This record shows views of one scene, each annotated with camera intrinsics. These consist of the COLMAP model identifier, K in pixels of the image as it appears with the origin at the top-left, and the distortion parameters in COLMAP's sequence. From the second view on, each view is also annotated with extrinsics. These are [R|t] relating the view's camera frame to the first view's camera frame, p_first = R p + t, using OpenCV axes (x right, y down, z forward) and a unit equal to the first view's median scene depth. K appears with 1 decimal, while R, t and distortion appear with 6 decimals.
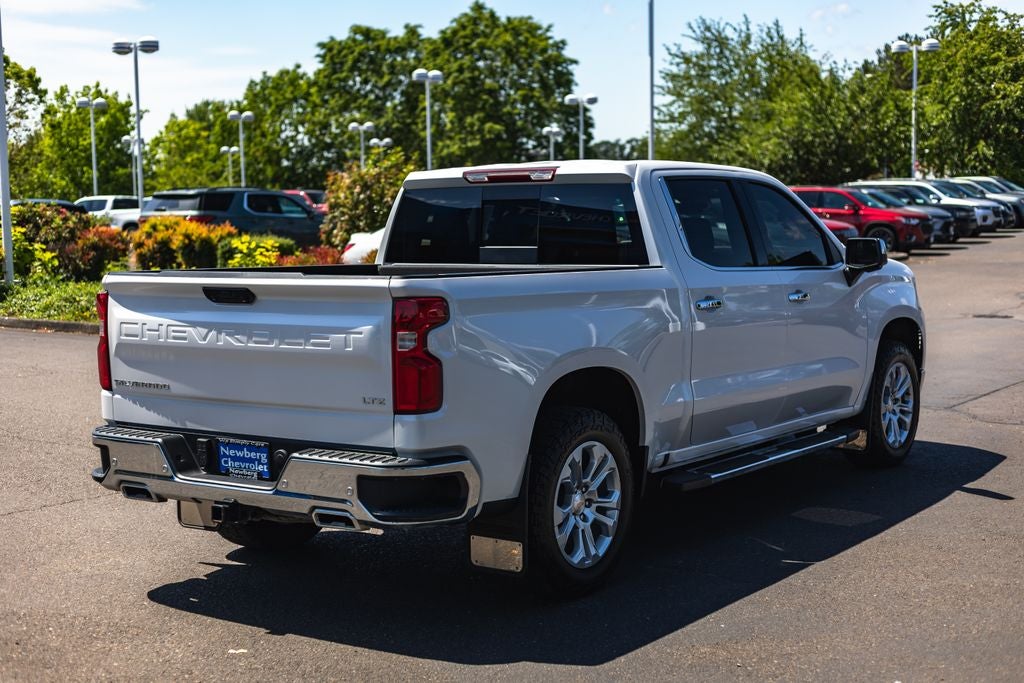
lens RADIAL K [[1474.8, 0, 515.1], [0, 1474.8, 338.7], [0, 0, 1]] dist [0.029671, 0.000000]
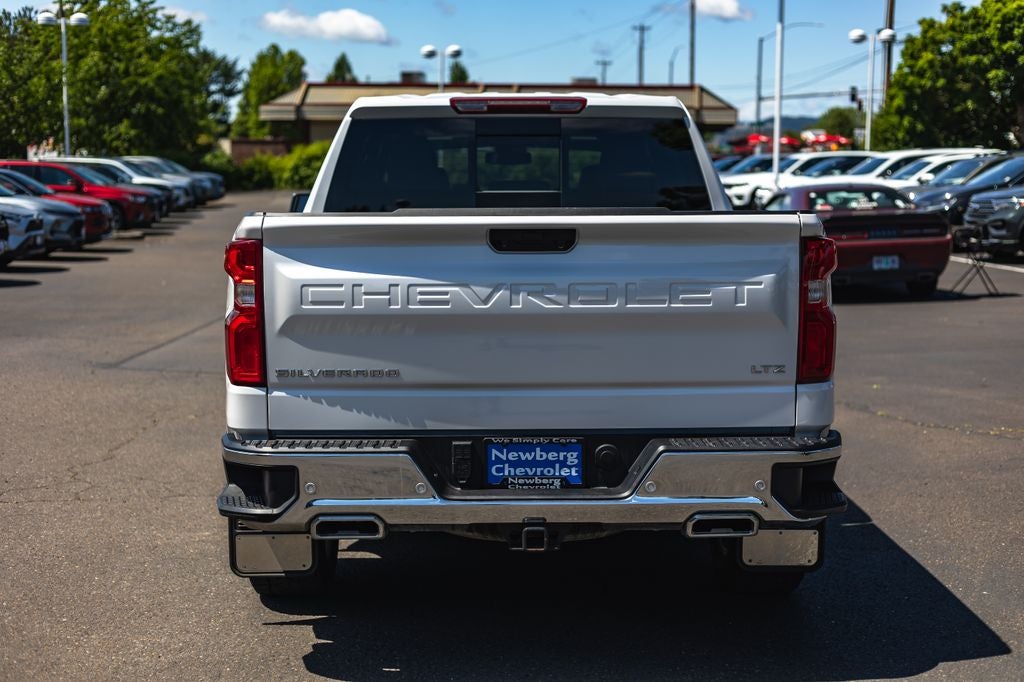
lens RADIAL K [[1474.8, 0, 512.3], [0, 1474.8, 346.8], [0, 0, 1]] dist [0.029671, 0.000000]
pose [[0.808551, -0.047081, 0.586540, -0.586300], [0.038514, 0.998891, 0.027088, 0.003031], [-0.587165, 0.000688, 0.809467, 0.386616]]
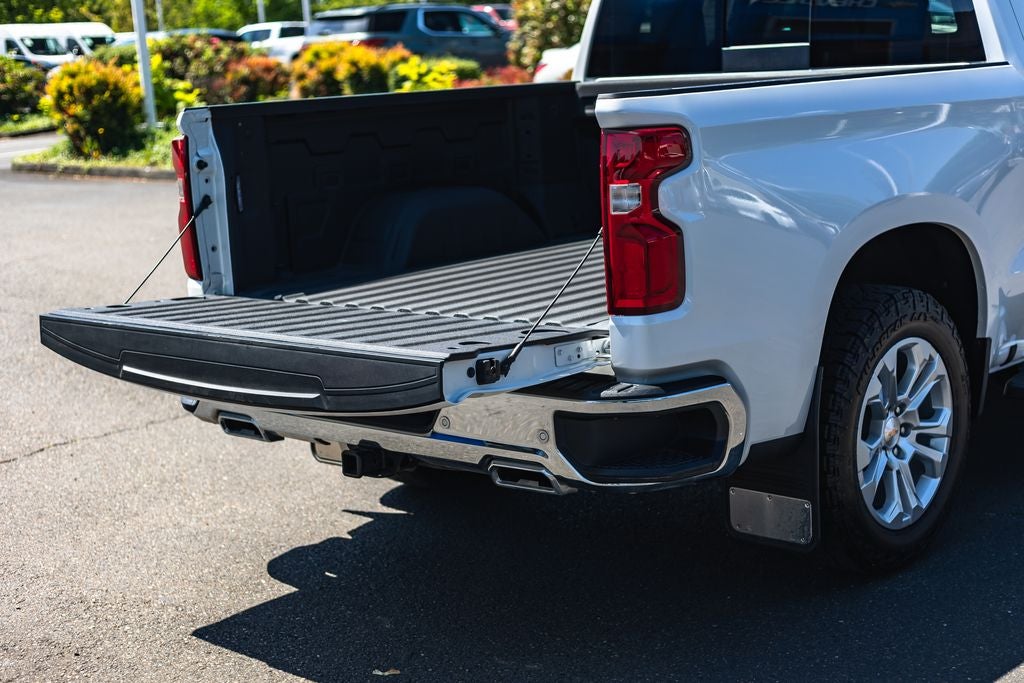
lens RADIAL K [[1474.8, 0, 516.3], [0, 1474.8, 340.3], [0, 0, 1]] dist [0.029671, 0.000000]
pose [[0.990146, -0.021676, -0.138348, -0.030113], [0.037805, 0.992641, 0.115043, -0.011057], [0.134836, -0.119139, 0.983679, 0.329463]]
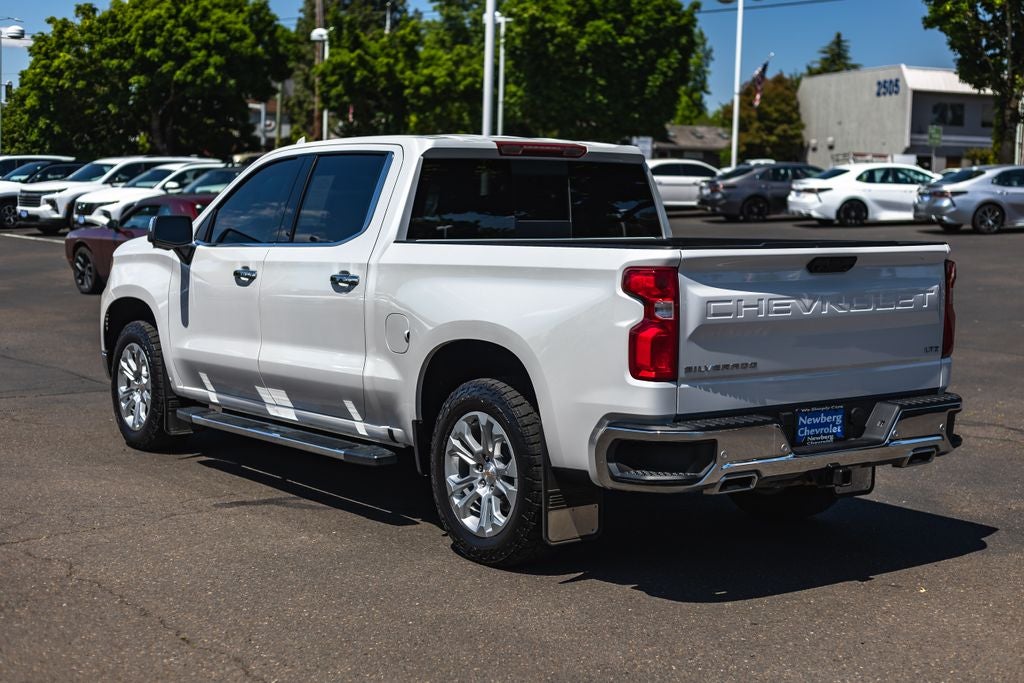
lens RADIAL K [[1545.1, 0, 516.2], [0, 1545.1, 337.8], [0, 0, 1]] dist [0.052988, 0.000000]
pose [[0.315202, -0.067514, 0.946620, -1.188582], [0.065081, 0.996656, 0.049412, -0.042594], [-0.946790, 0.046032, 0.318542, 0.805750]]
